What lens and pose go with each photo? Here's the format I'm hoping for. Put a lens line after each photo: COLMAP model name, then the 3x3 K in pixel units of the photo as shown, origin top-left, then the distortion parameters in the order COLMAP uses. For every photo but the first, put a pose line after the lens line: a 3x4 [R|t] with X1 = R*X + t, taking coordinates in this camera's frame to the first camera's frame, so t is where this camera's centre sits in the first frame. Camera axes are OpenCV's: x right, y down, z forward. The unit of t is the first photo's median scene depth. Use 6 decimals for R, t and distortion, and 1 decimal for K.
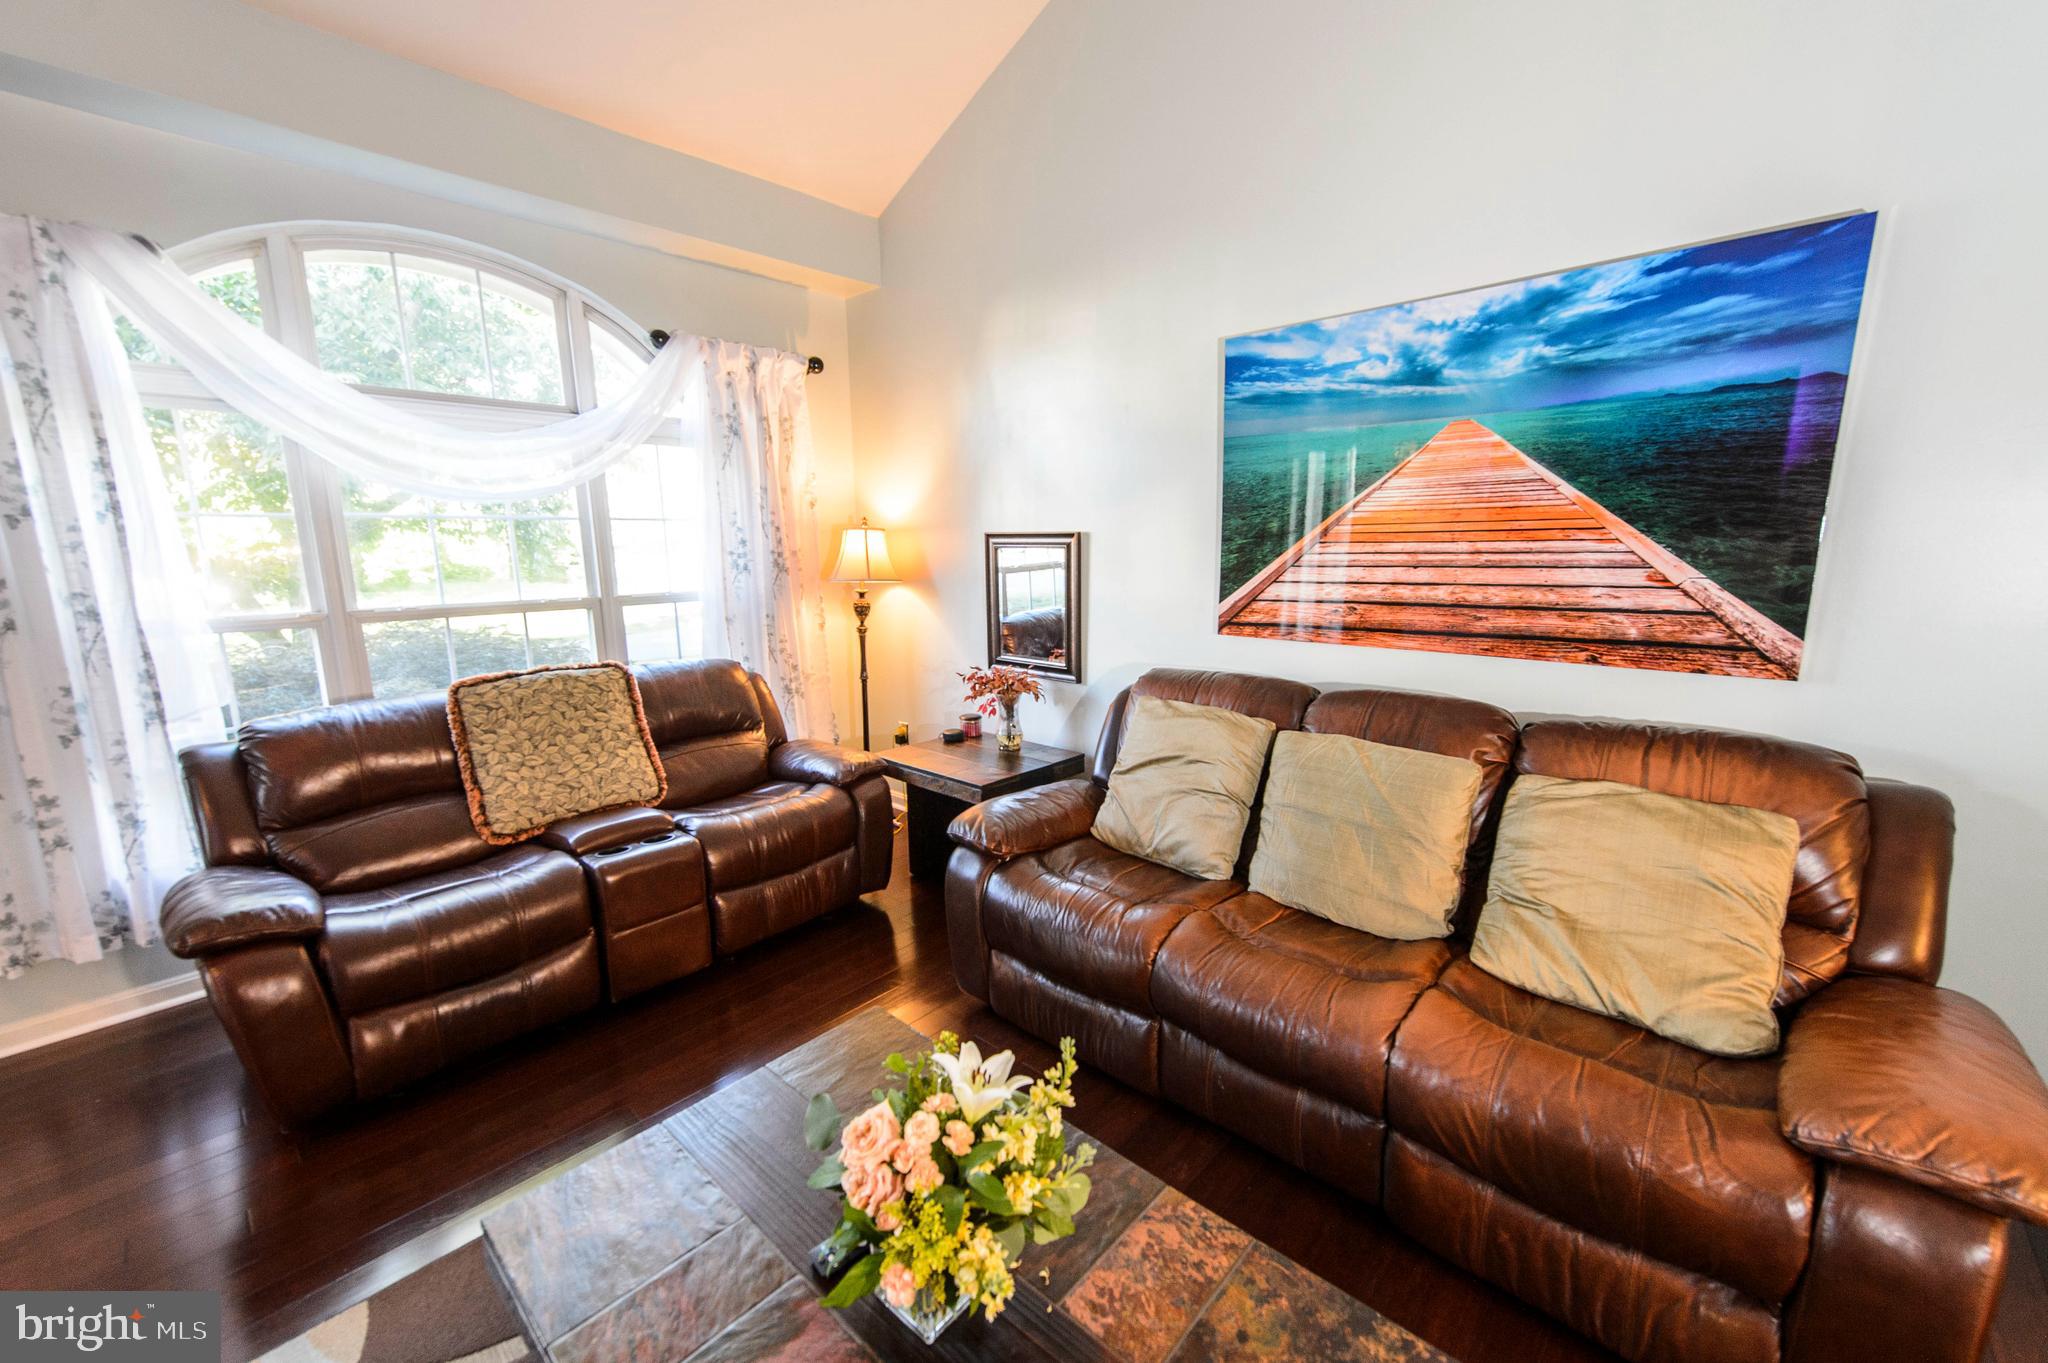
lens RADIAL K [[808.3, 0, 1015.2], [0, 808.3, 675.2], [0, 0, 1]] dist [0.024607, -0.007766]
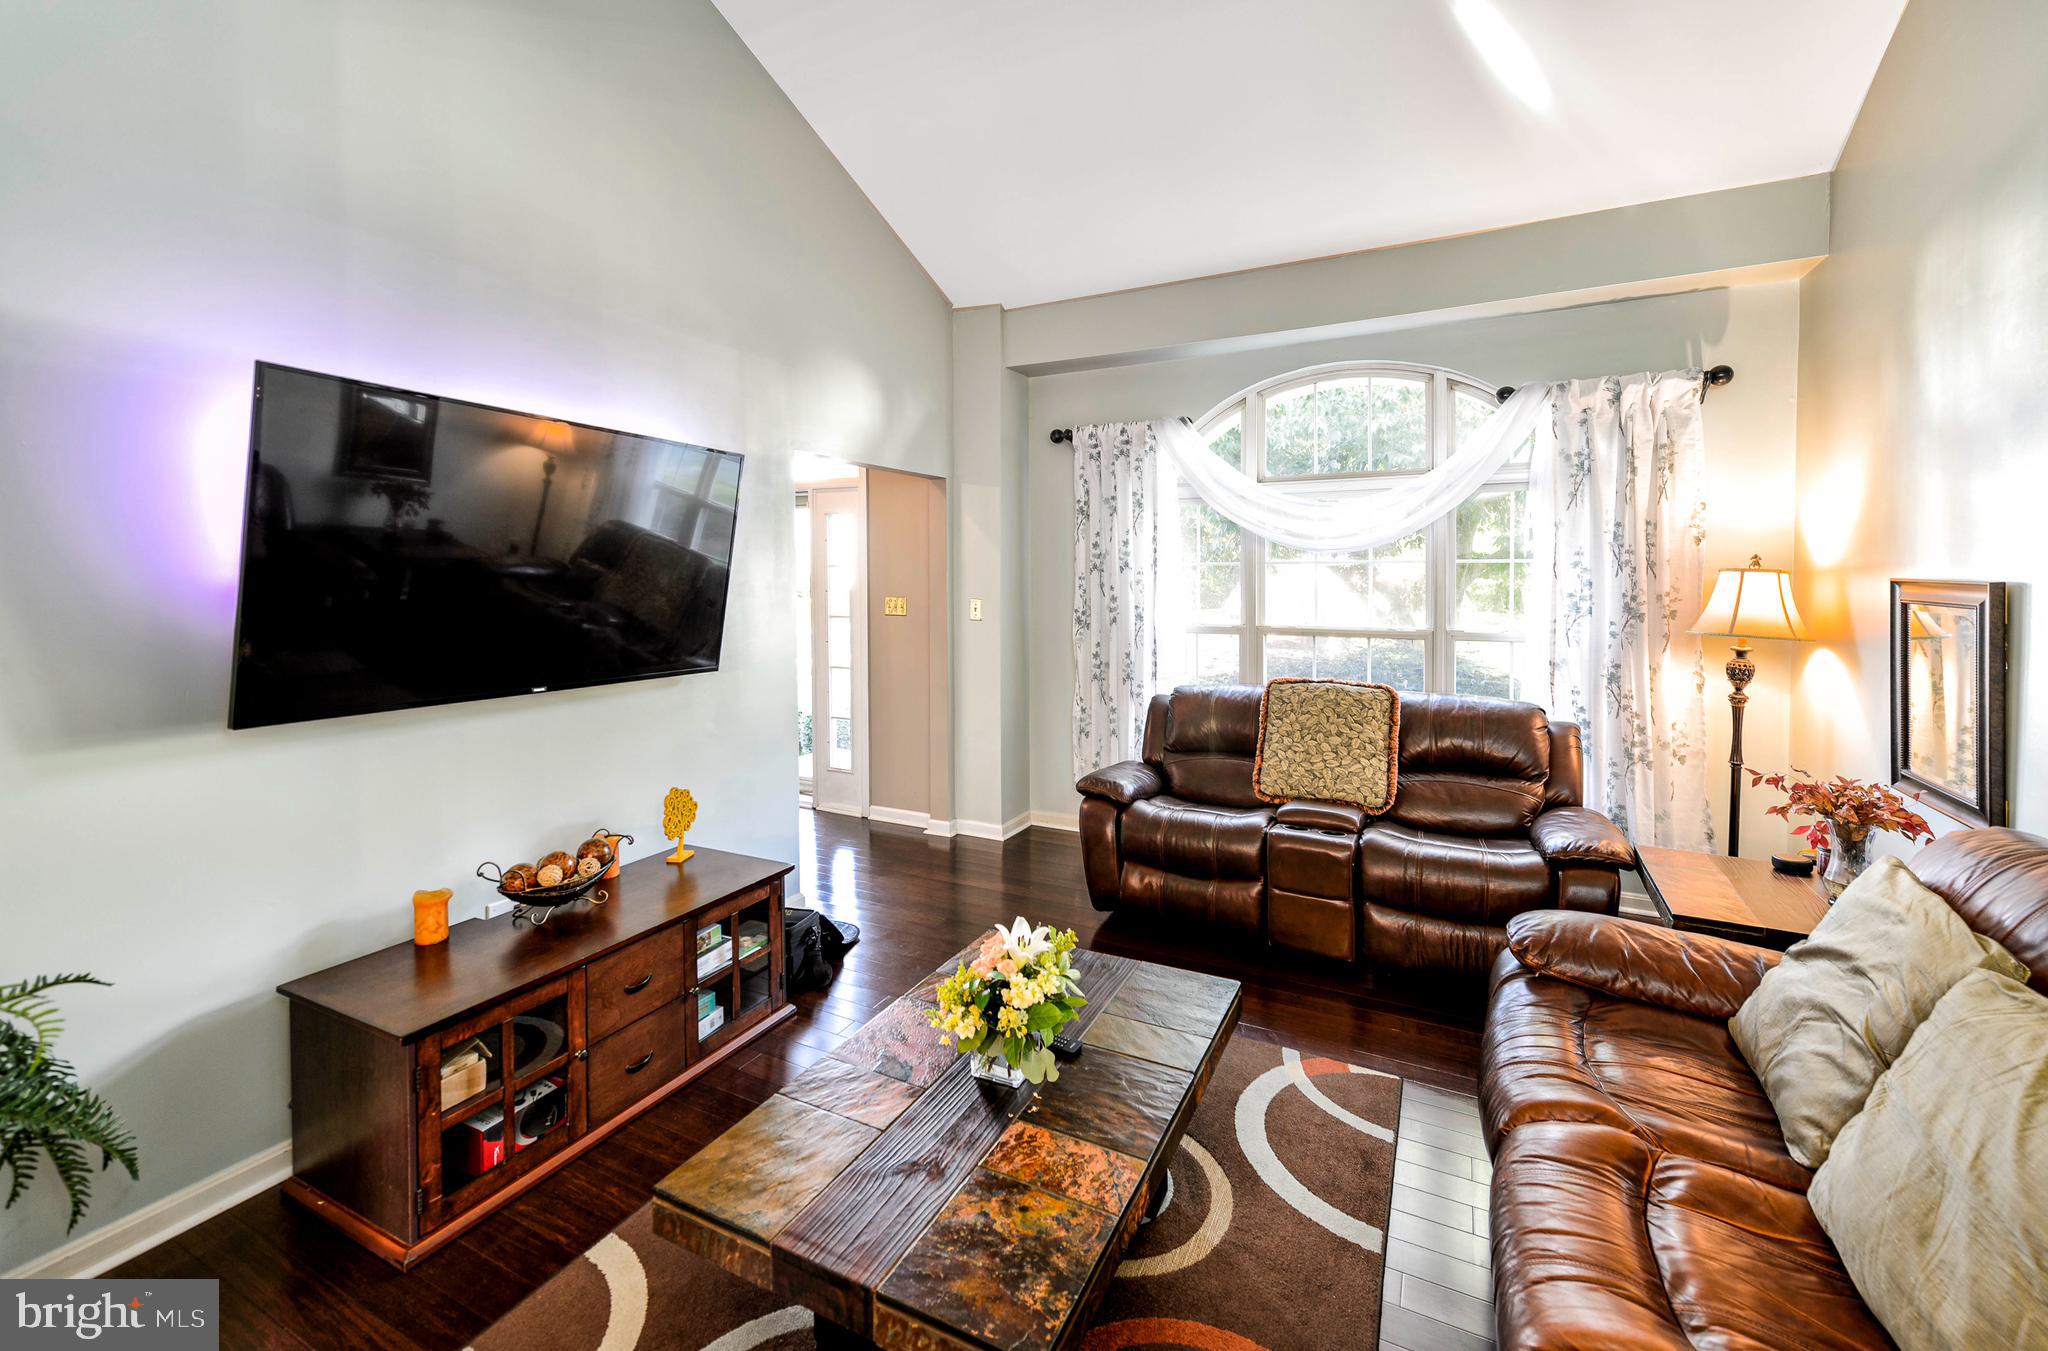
lens RADIAL K [[836.5, 0, 1018.6], [0, 836.5, 590.6], [0, 0, 1]] dist [0.000070, -0.000024]
pose [[0.265986, 0.030373, -0.963498, 0.501468], [-0.161856, 0.986721, -0.013577, -0.046798], [0.950291, 0.159560, 0.267370, 0.158022]]
